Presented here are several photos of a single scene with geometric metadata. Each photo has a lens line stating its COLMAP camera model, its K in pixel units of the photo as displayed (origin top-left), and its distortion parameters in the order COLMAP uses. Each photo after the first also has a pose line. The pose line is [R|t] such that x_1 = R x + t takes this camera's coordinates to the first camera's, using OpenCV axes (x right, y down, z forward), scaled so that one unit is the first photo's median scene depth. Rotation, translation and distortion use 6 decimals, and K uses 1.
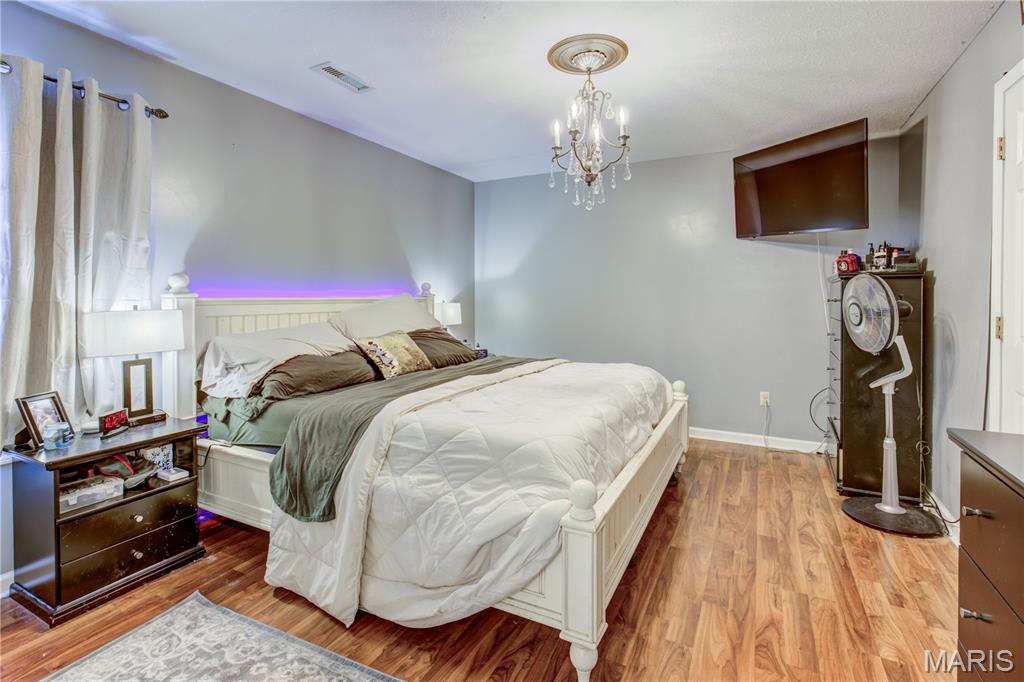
lens RADIAL K [[487.4, 0, 512.5], [0, 487.4, 318.1], [0, 0, 1]] dist [0.000165, -0.000049]
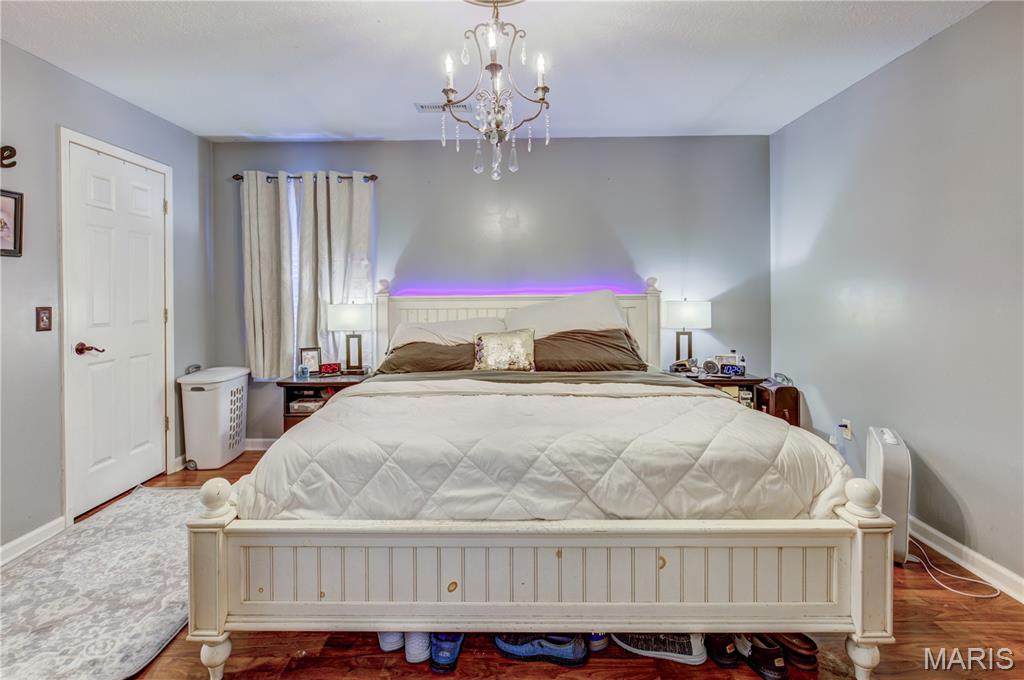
lens RADIAL K [[467.3, 0, 509.9], [0, 467.3, 307.7], [0, 0, 1]] dist [0.000493, 0.000115]
pose [[0.447015, 0.027666, -0.894099, 0.784598], [-0.031347, 0.999392, 0.015252, -0.040201], [0.893977, 0.021209, 0.447610, 0.706423]]
